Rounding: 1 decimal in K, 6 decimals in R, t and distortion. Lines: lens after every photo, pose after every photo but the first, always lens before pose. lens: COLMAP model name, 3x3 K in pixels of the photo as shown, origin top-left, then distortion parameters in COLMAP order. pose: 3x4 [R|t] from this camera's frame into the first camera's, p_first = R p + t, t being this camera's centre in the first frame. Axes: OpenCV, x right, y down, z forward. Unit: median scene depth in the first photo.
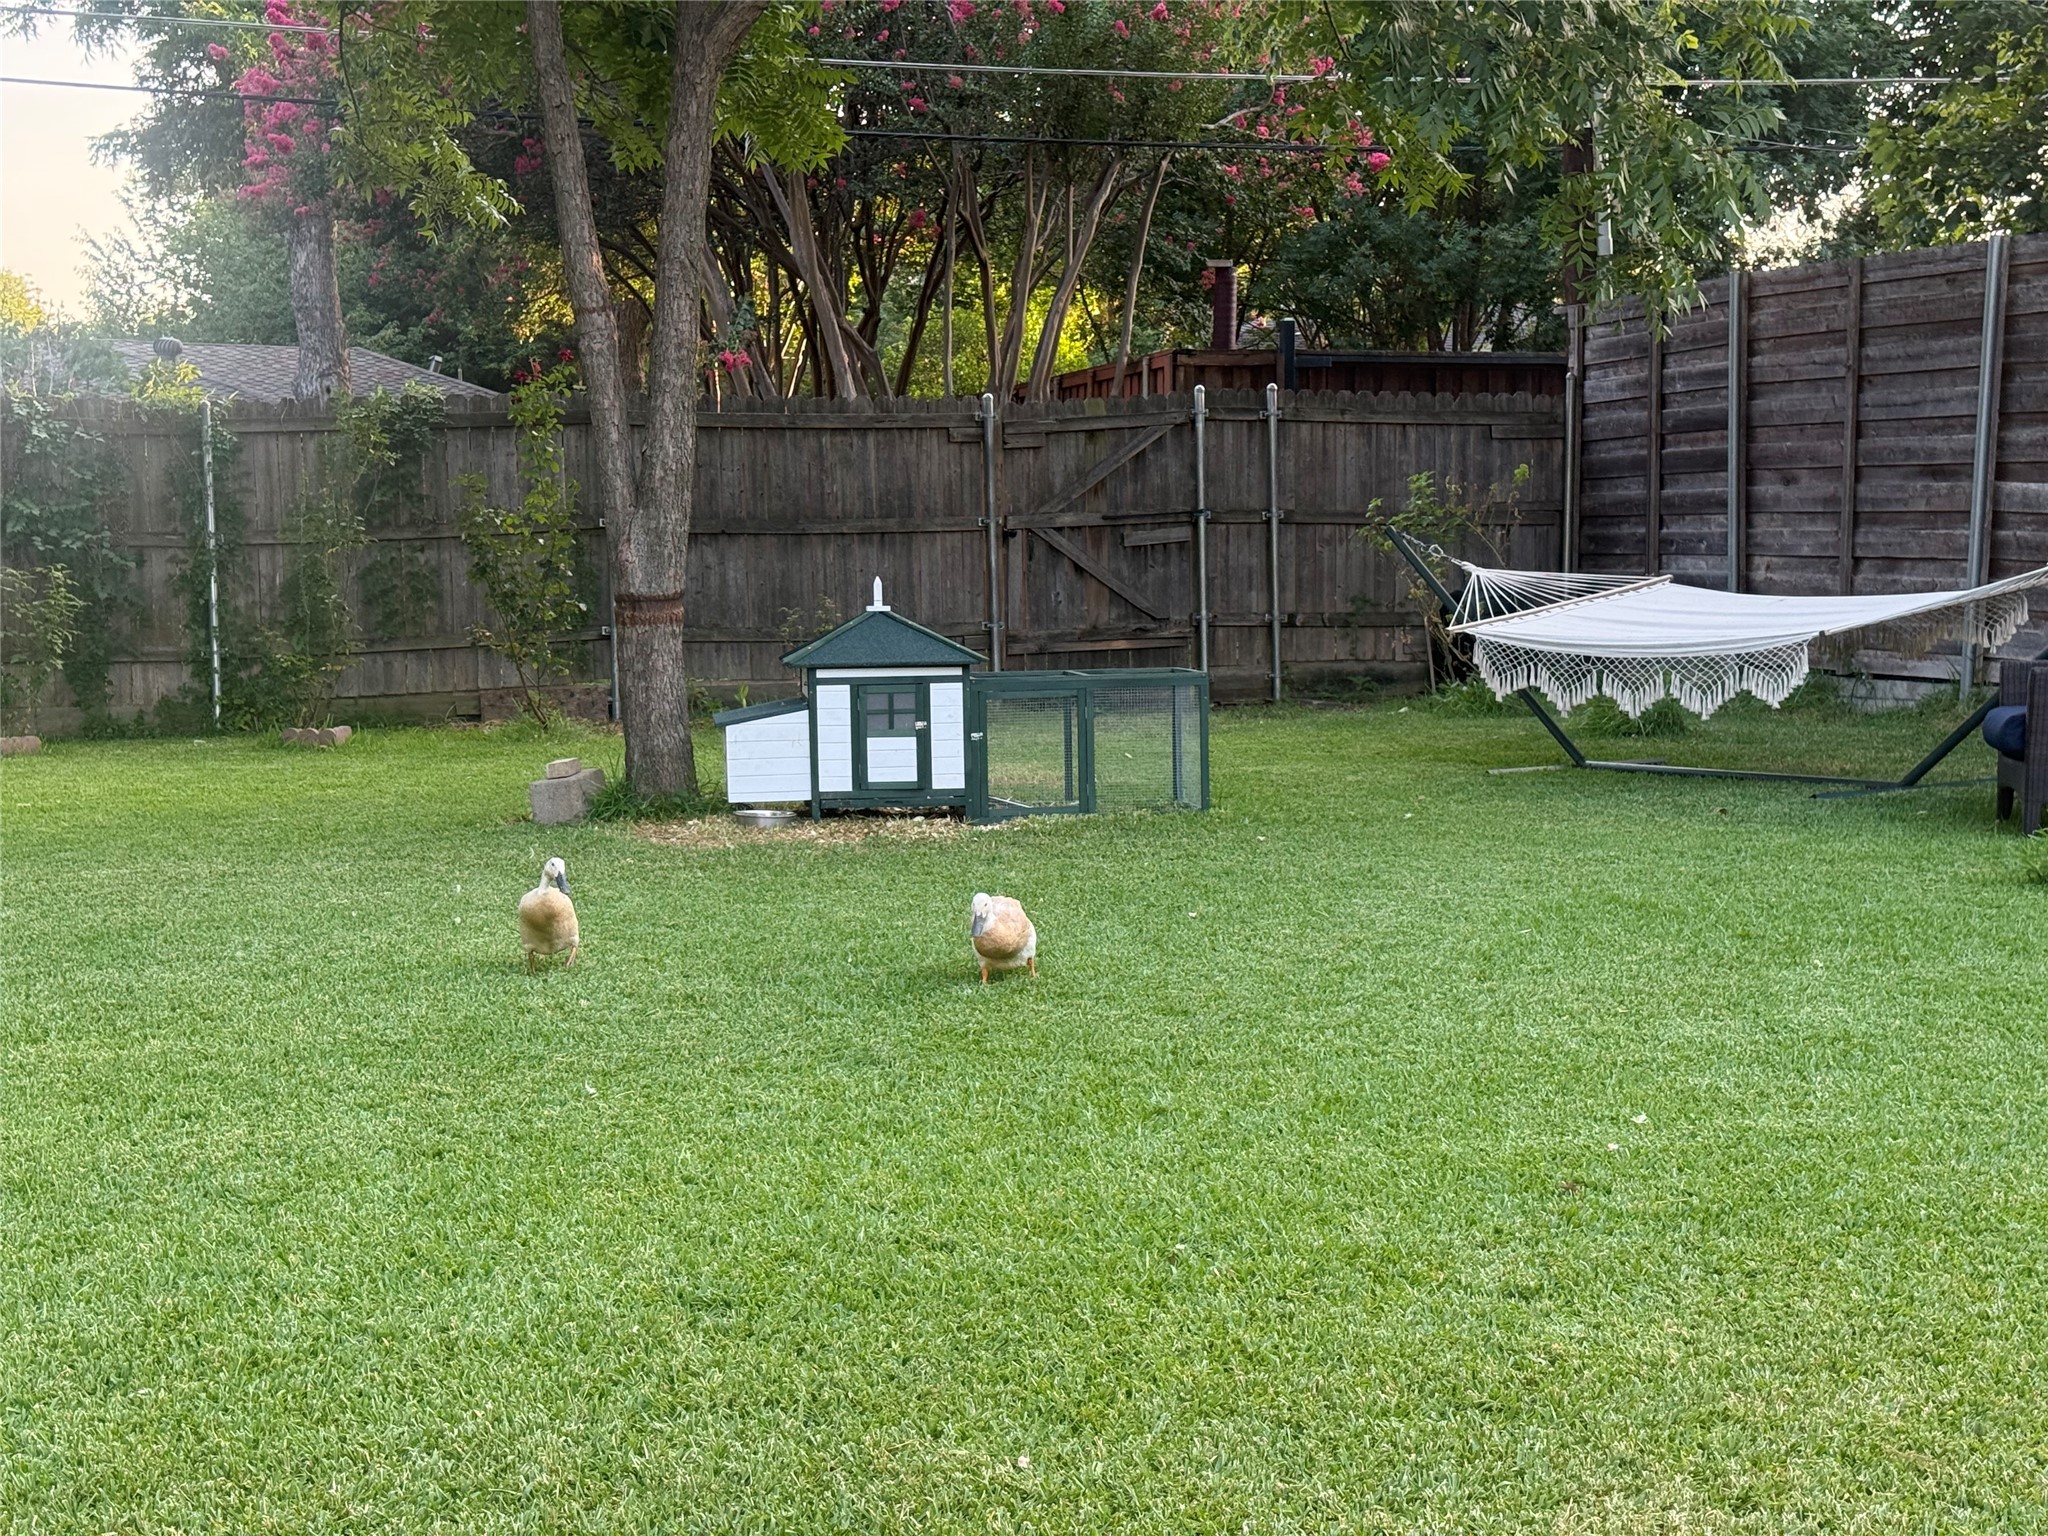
lens RADIAL K [[2855.4, 0, 1028.3], [0, 2855.4, 774.0], [0, 0, 1]] dist [0.117667, 0.000000]
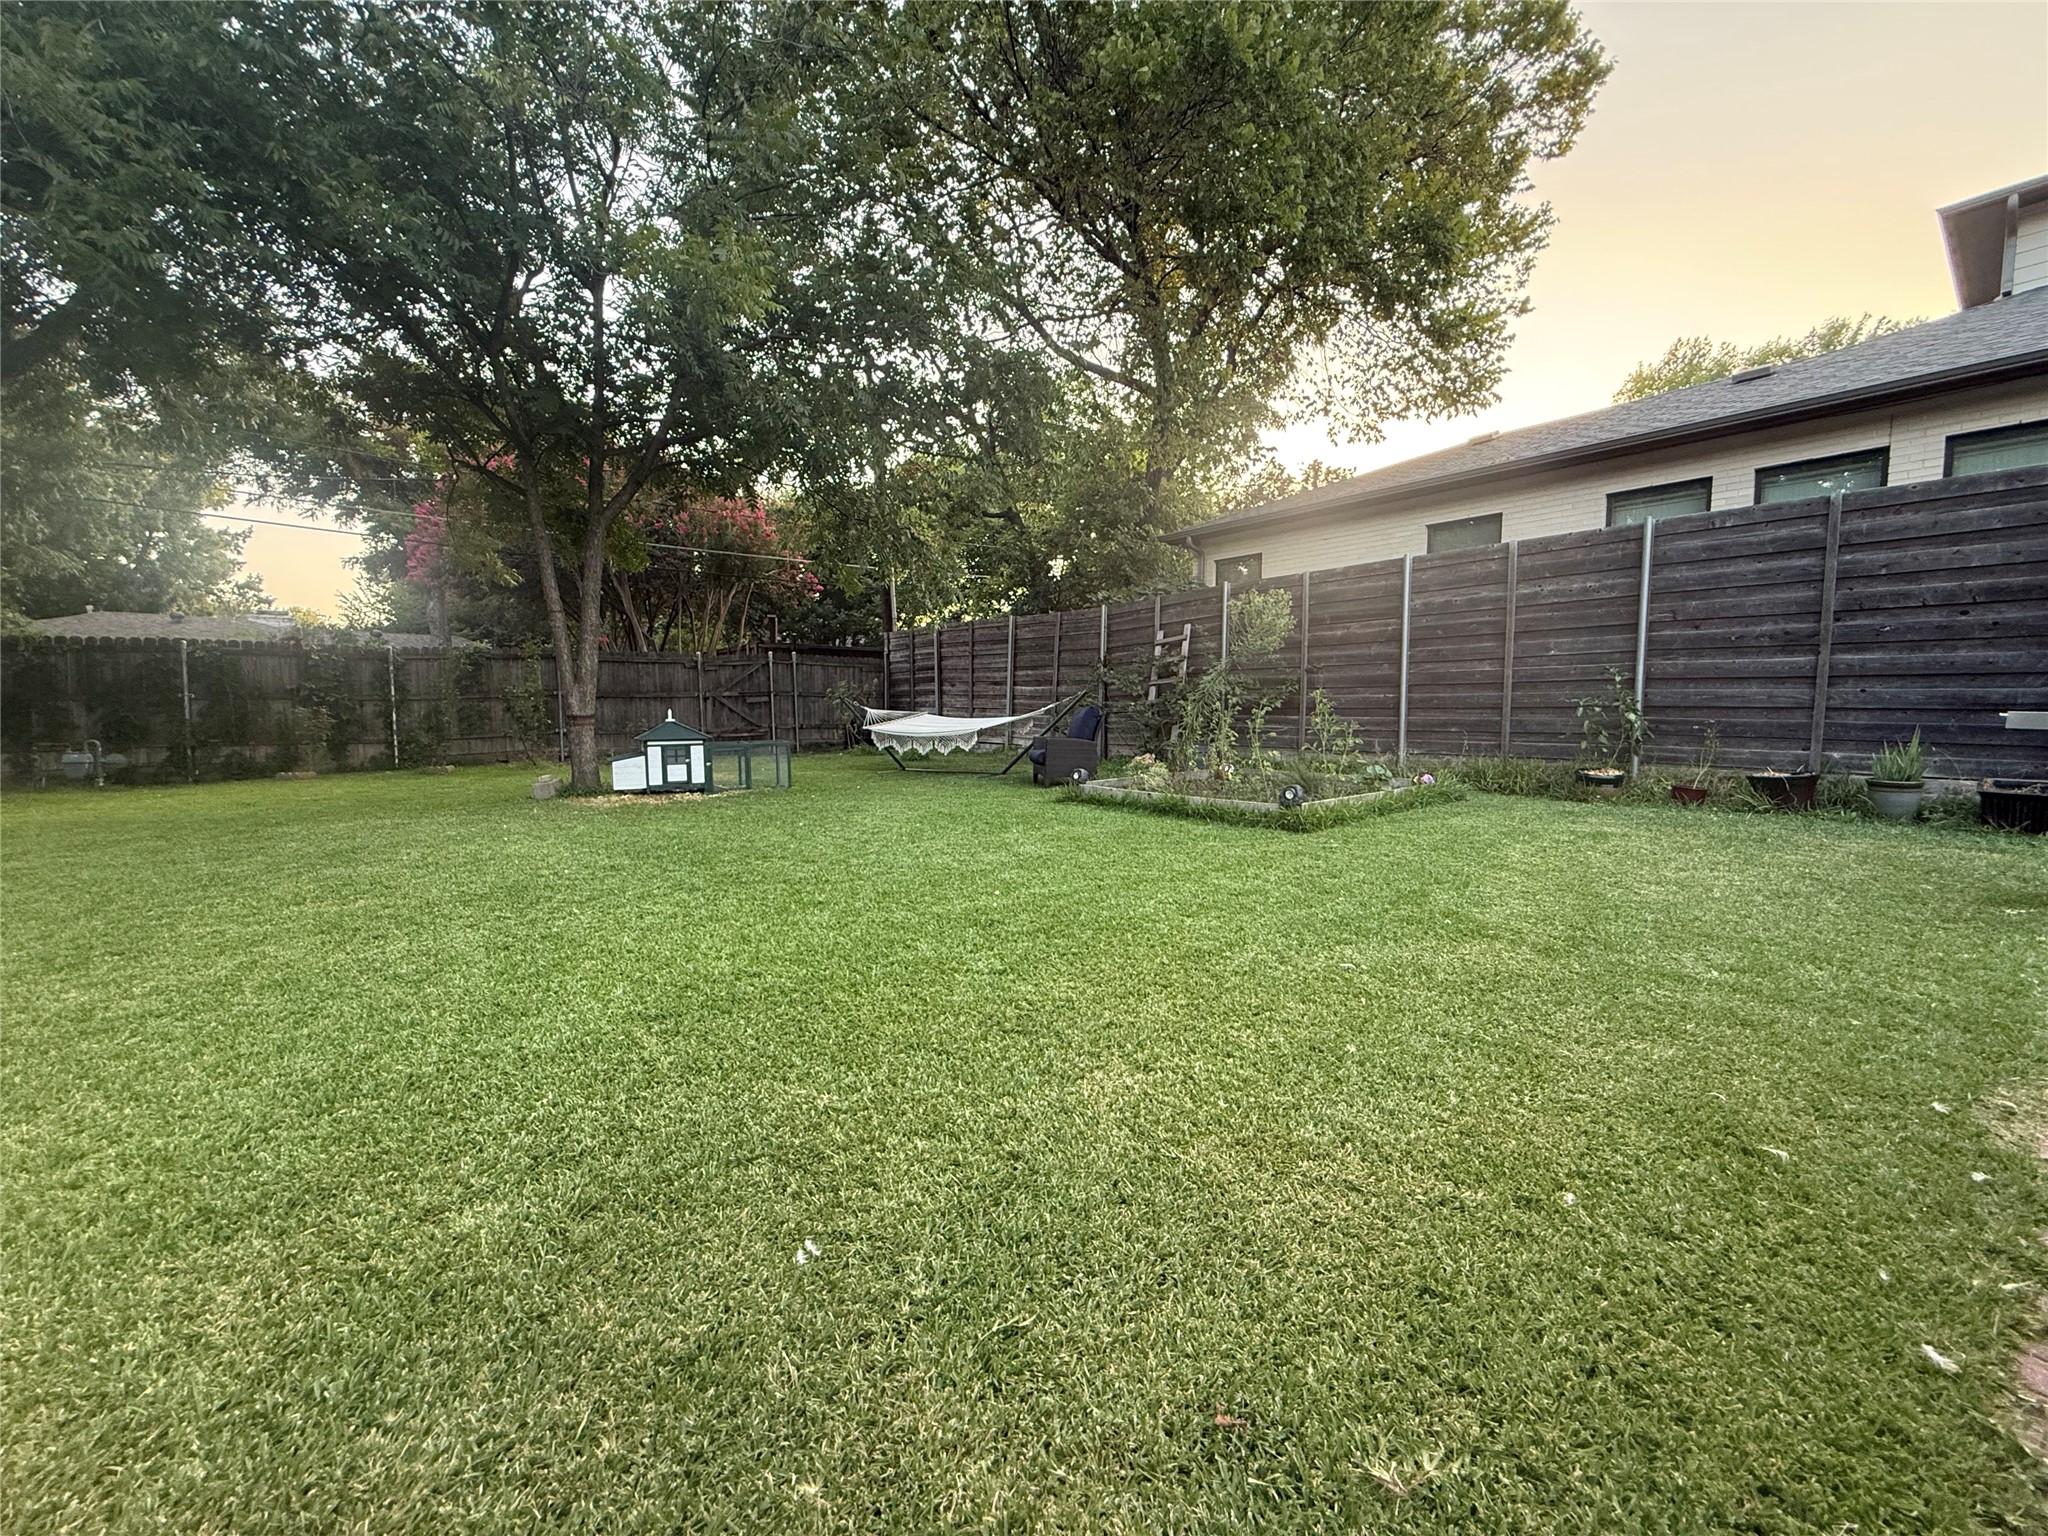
lens RADIAL K [[817.3, 0, 1018.6], [0, 817.3, 766.1], [0, 0, 1]] dist [0.000870, 0.000103]
pose [[0.930836, -0.019756, 0.364903, -0.027667], [0.022975, 0.999726, -0.004482, -0.000410], [-0.364715, 0.012556, 0.931035, 0.111169]]
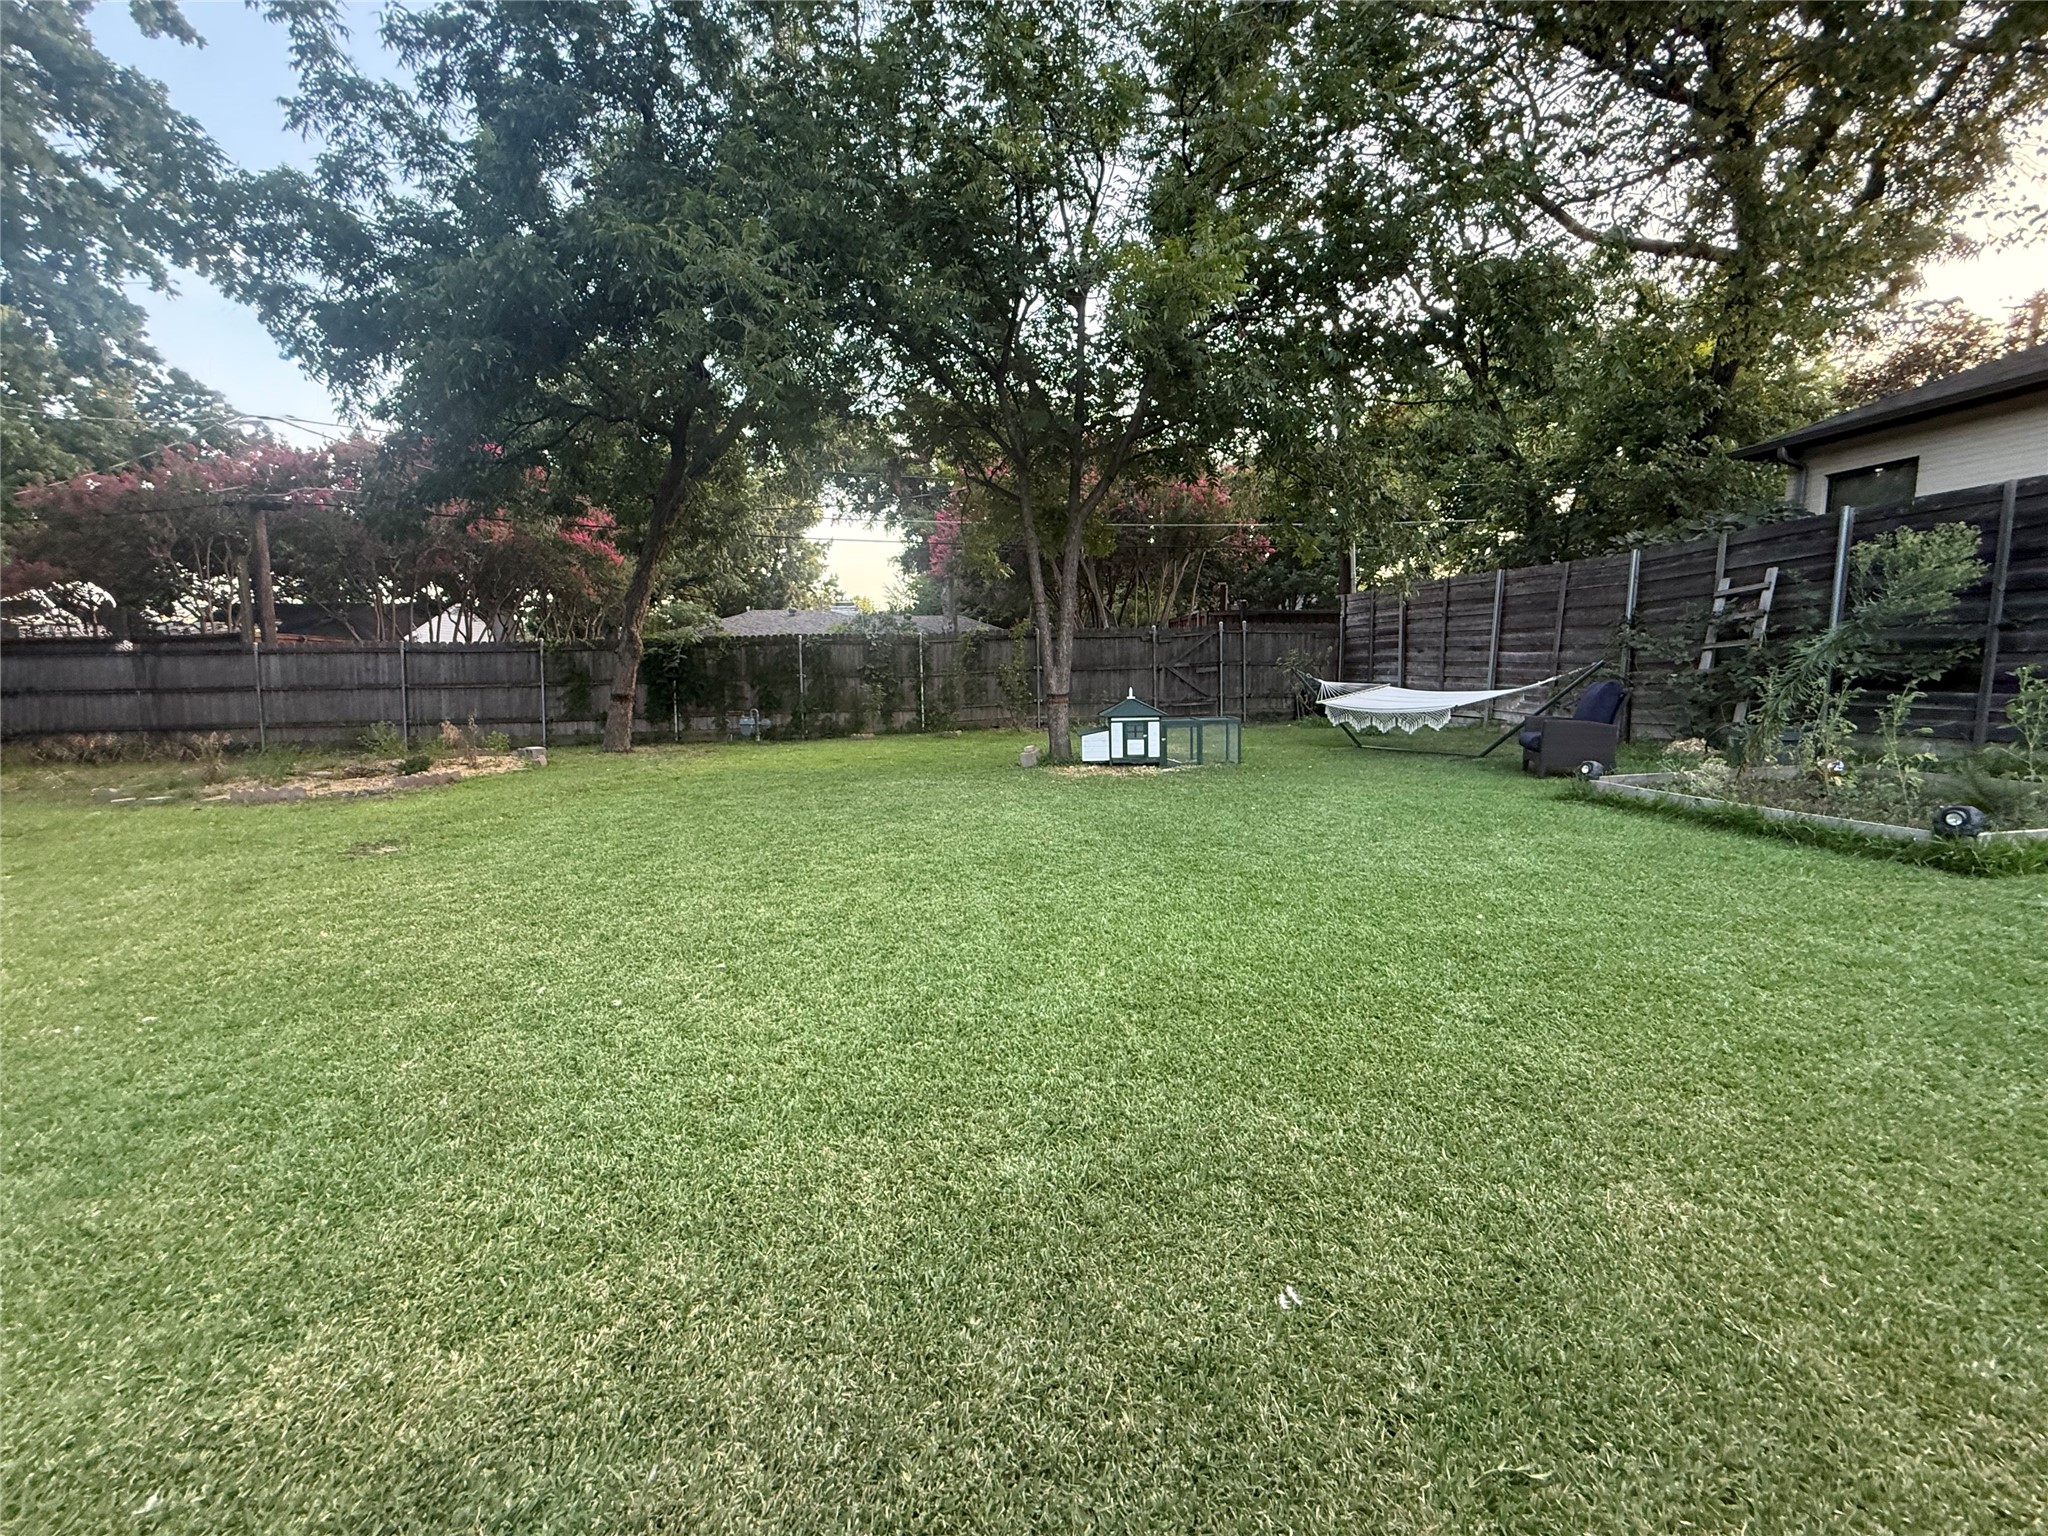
lens RADIAL K [[817.3, 0, 1018.7], [0, 817.3, 764.4], [0, 0, 1]] dist [0.000870, 0.000103]
pose [[0.988285, 0.008870, -0.152360, -0.037667], [-0.003233, 0.999302, 0.037206, -0.018577], [0.152584, -0.036277, 0.987624, 0.106644]]
